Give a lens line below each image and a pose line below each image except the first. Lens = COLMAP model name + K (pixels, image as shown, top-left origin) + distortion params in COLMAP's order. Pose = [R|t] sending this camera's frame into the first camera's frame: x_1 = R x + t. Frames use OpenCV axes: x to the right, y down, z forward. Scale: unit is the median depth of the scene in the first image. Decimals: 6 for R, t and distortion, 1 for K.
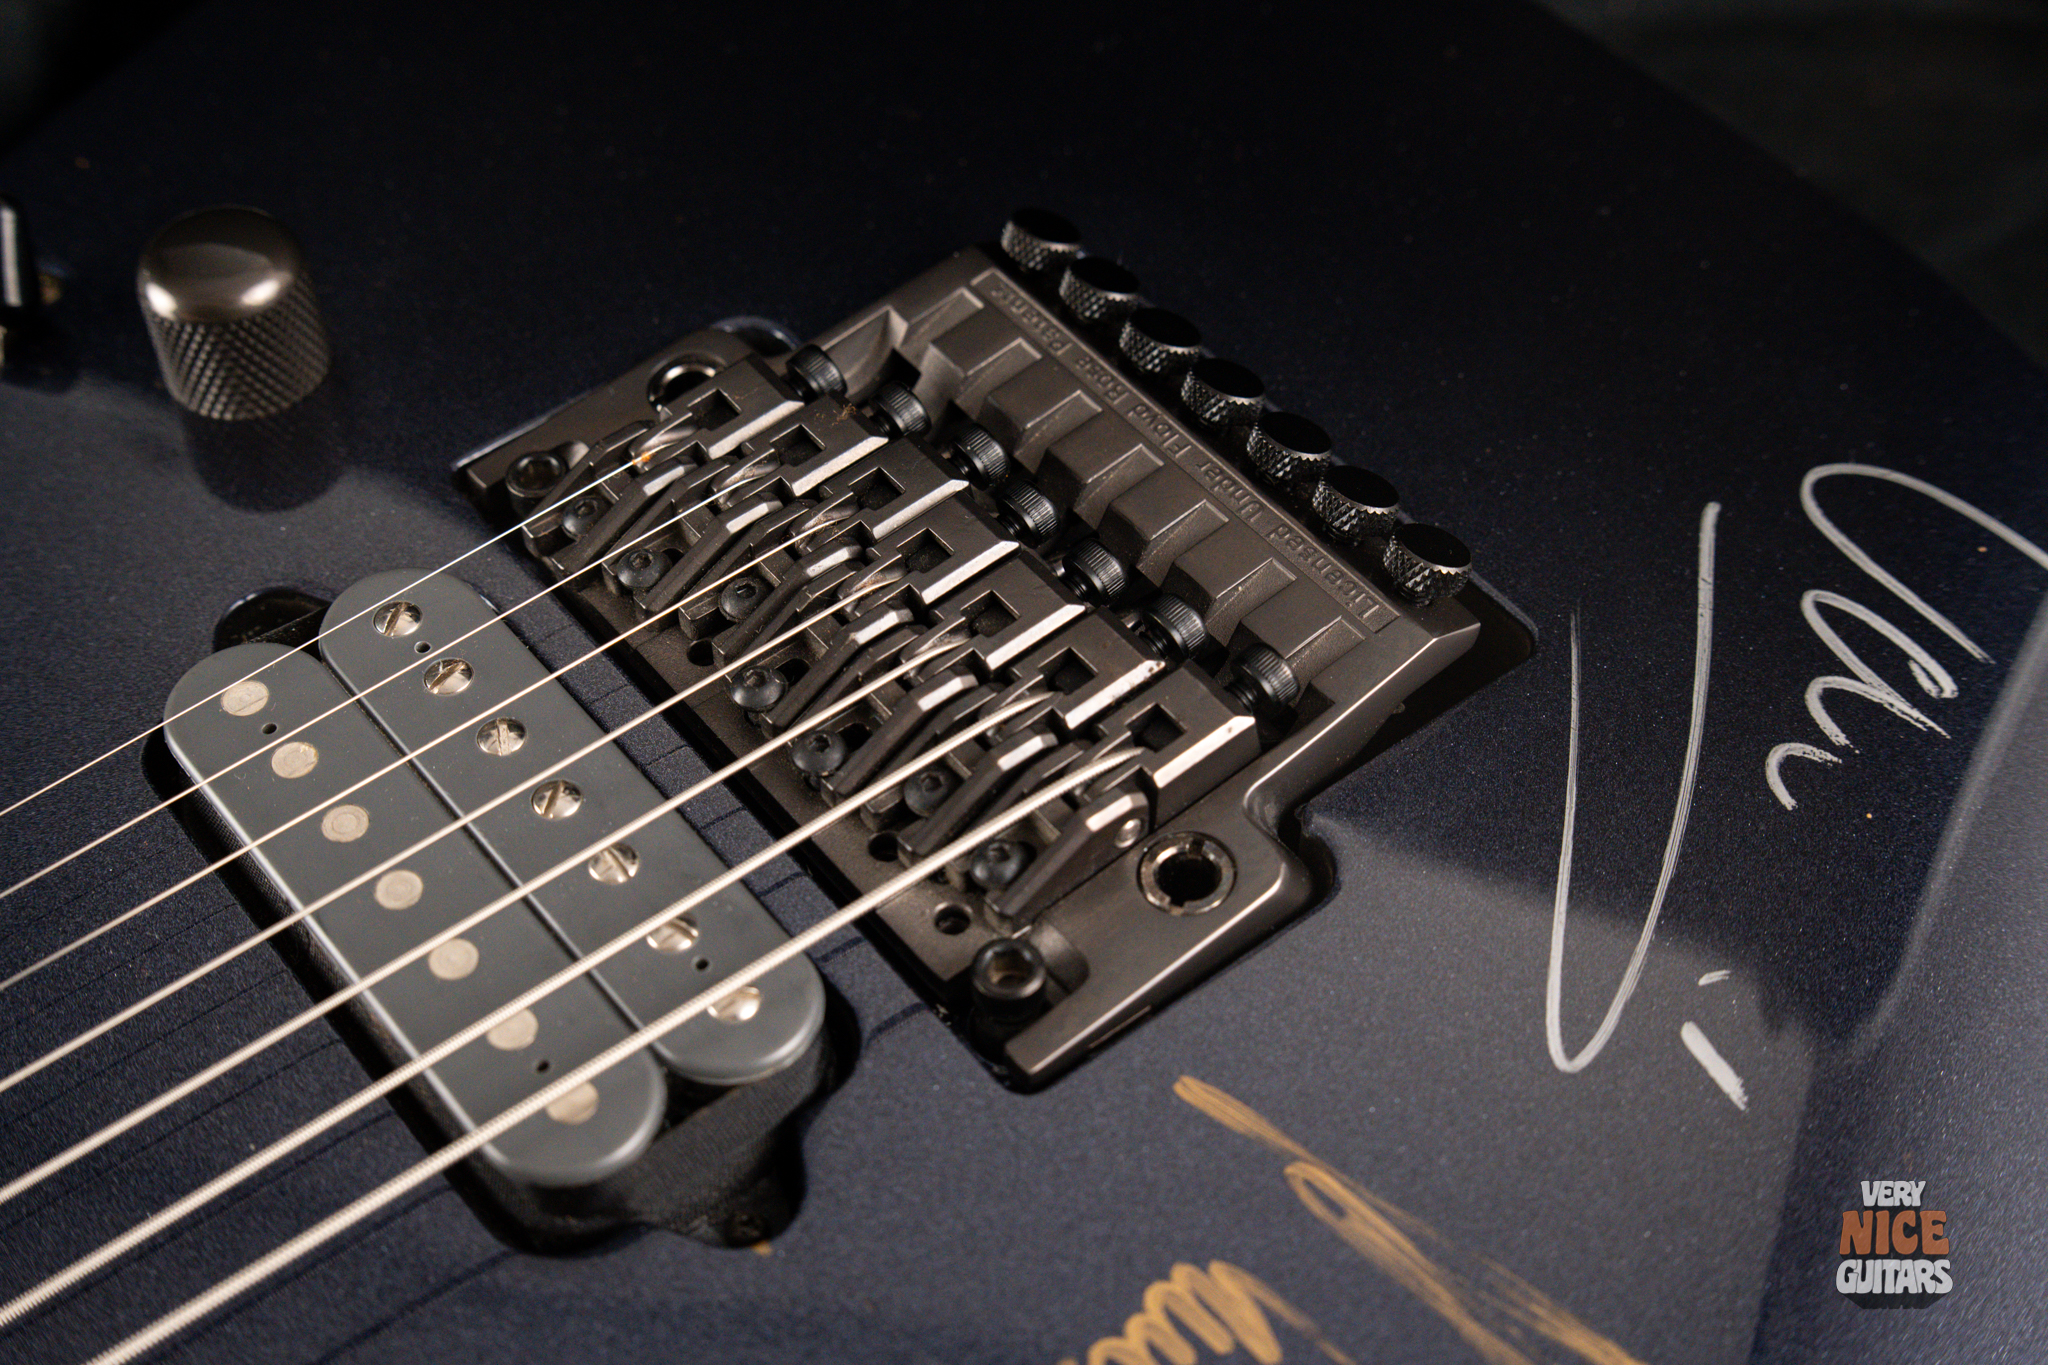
lens RADIAL K [[2926.9, 0, 1024.0], [0, 2926.9, 682.5], [0, 0, 1]] dist [0.104588, -0.164521]
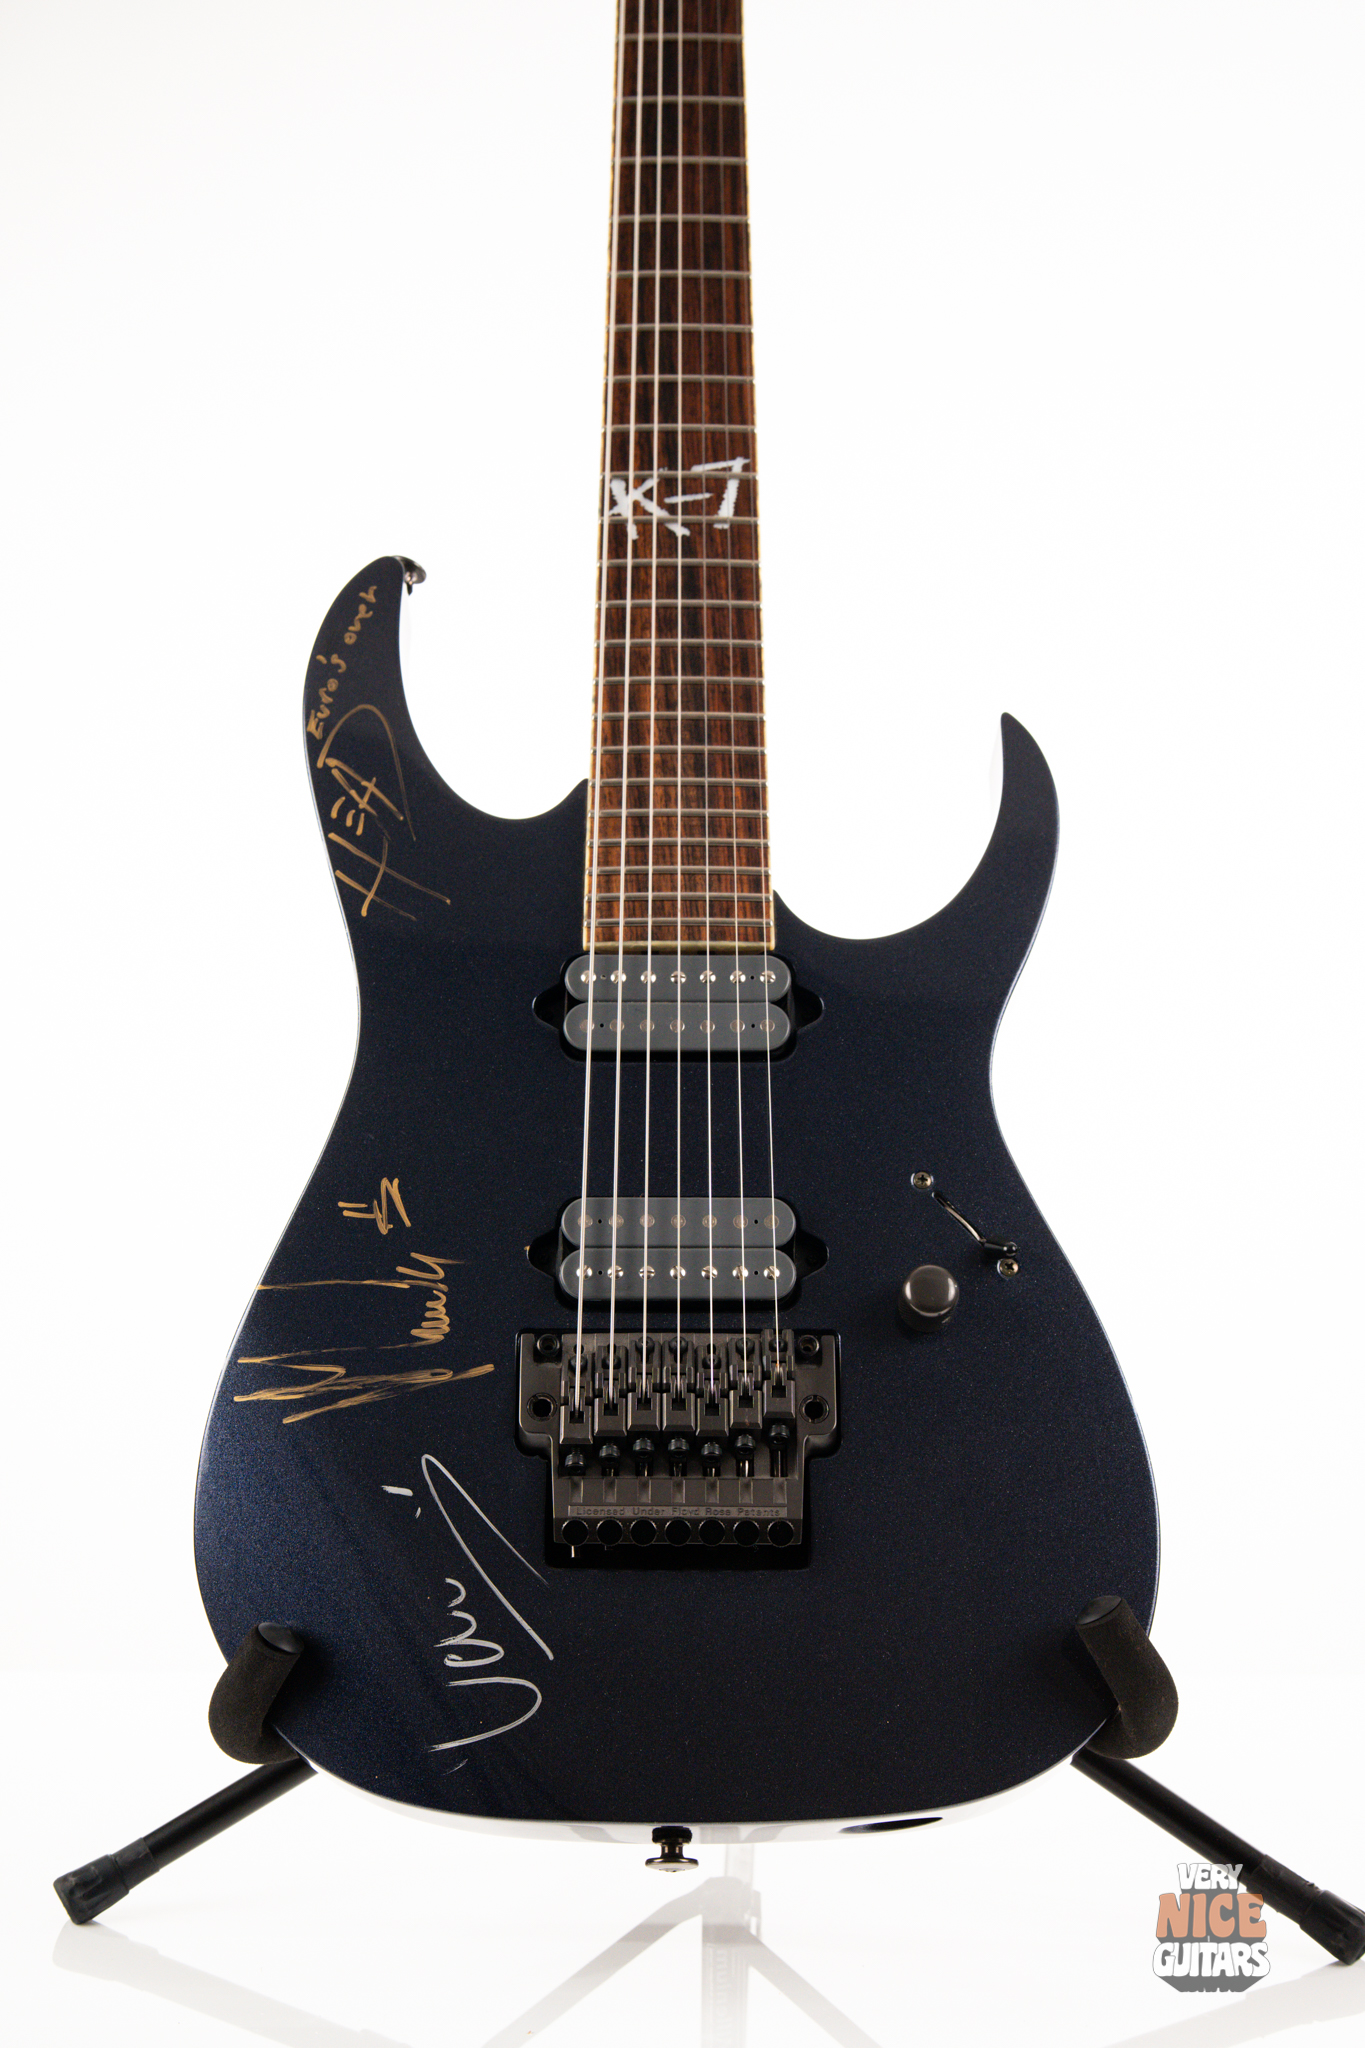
lens RADIAL K [[2926.9, 0, 682.5], [0, 2926.9, 1024.0], [0, 0, 1]] dist [0.104588, -0.164521]
pose [[-0.614707, 0.732458, -0.292643, 0.626706], [-0.597437, -0.190134, 0.779049, -2.593739], [0.514979, 0.653723, 0.554475, -1.058296]]
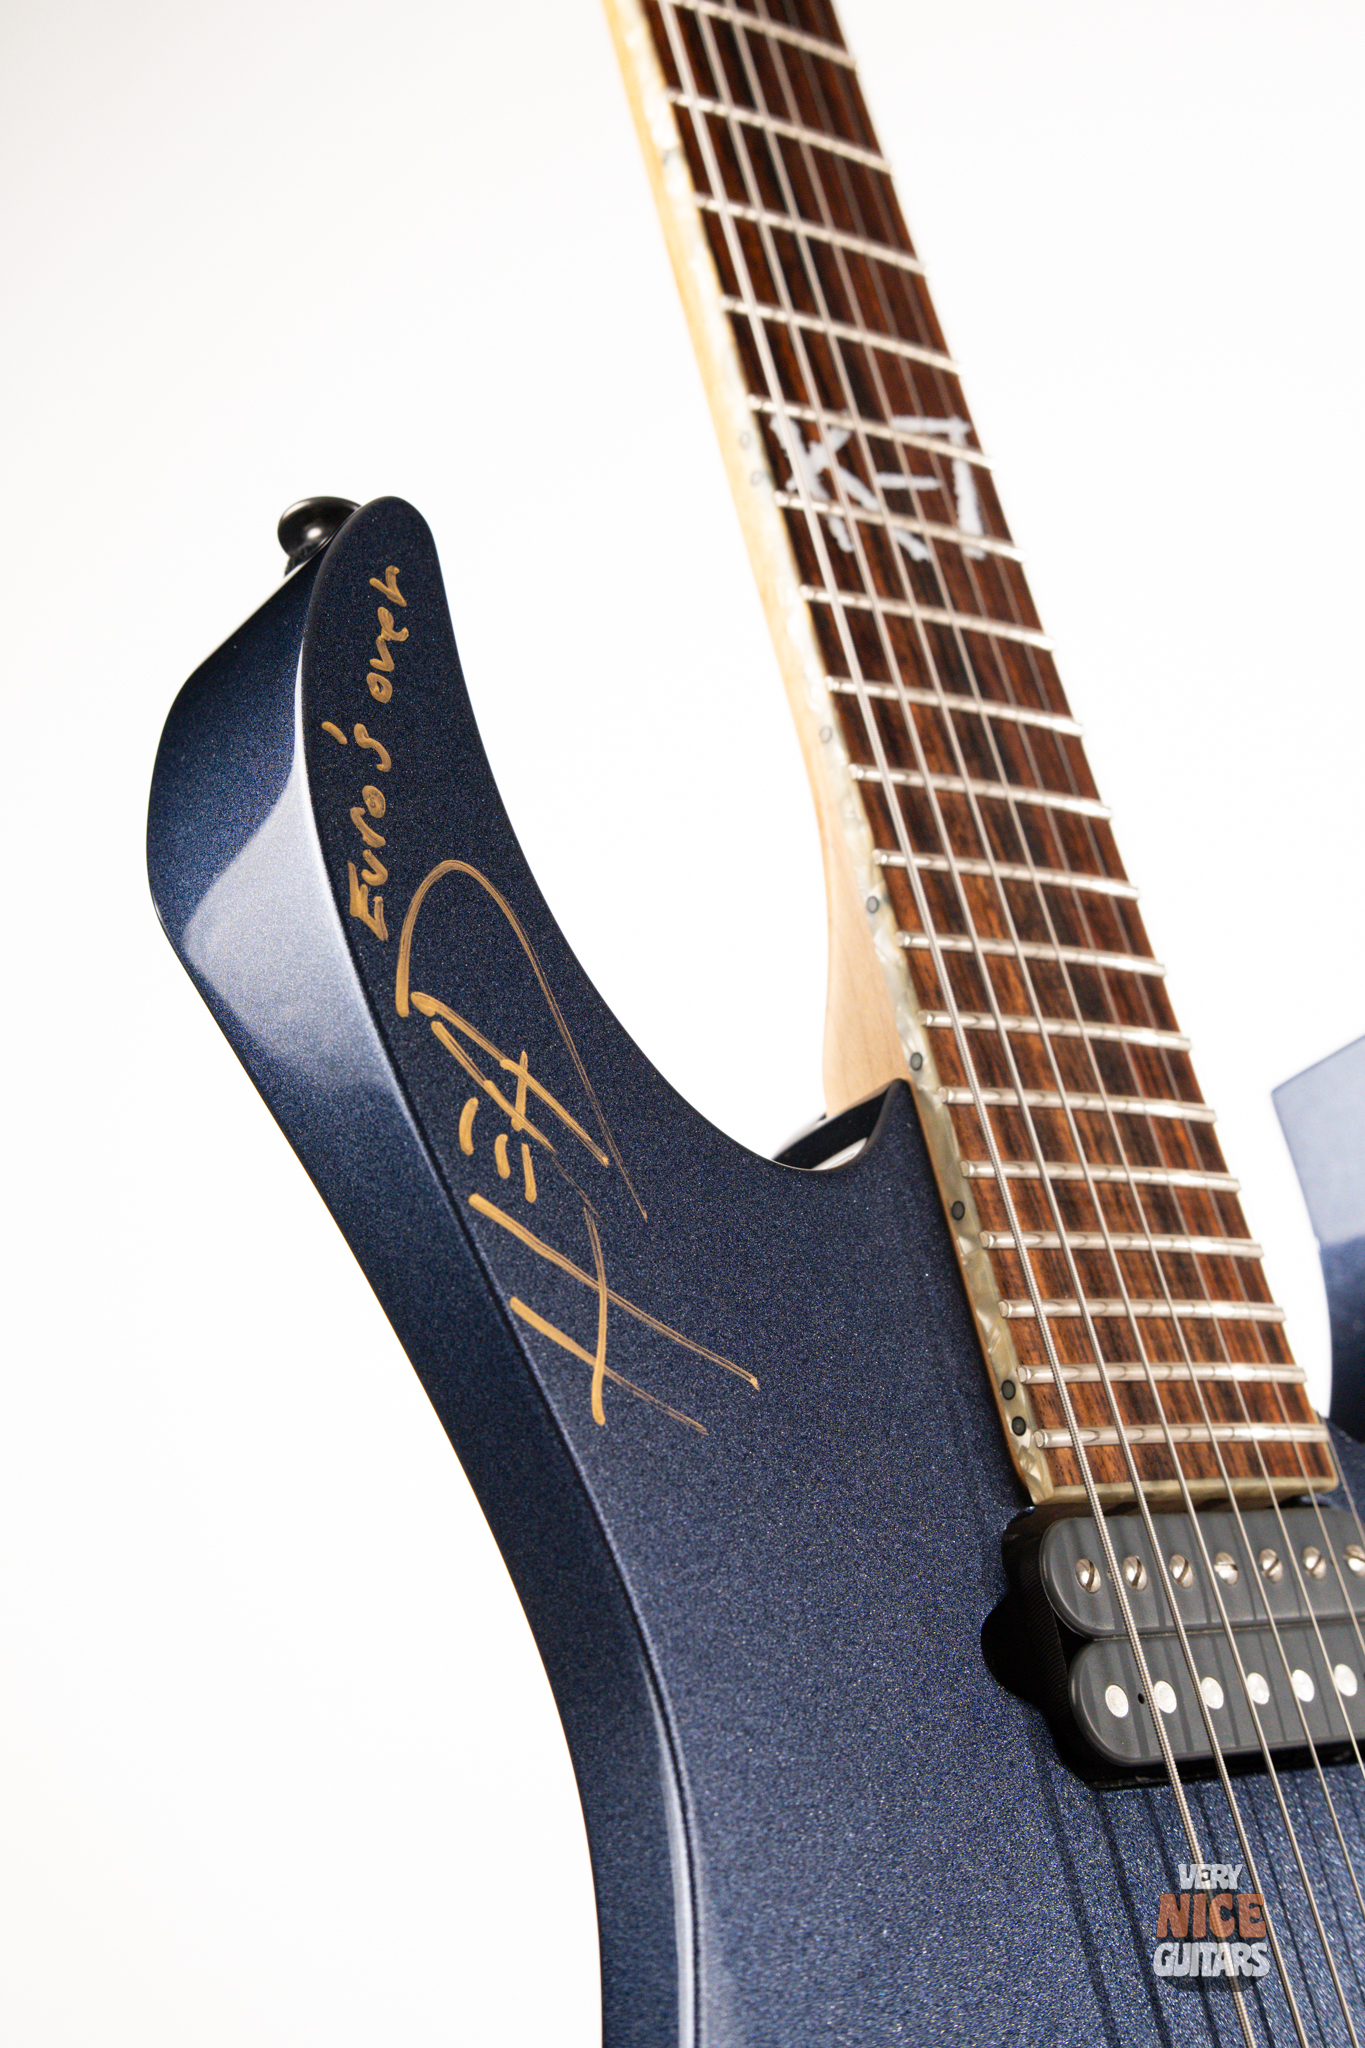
lens RADIAL K [[3083.9, 0, 494.7], [0, 3083.9, 1022.5], [0, 0, 1]] dist [0.061915, -0.032518]
pose [[-0.326812, 0.681215, -0.655088, 0.545577], [-0.943815, -0.199253, 0.263652, 0.217223], [0.049075, 0.704446, 0.708059, -0.492892]]
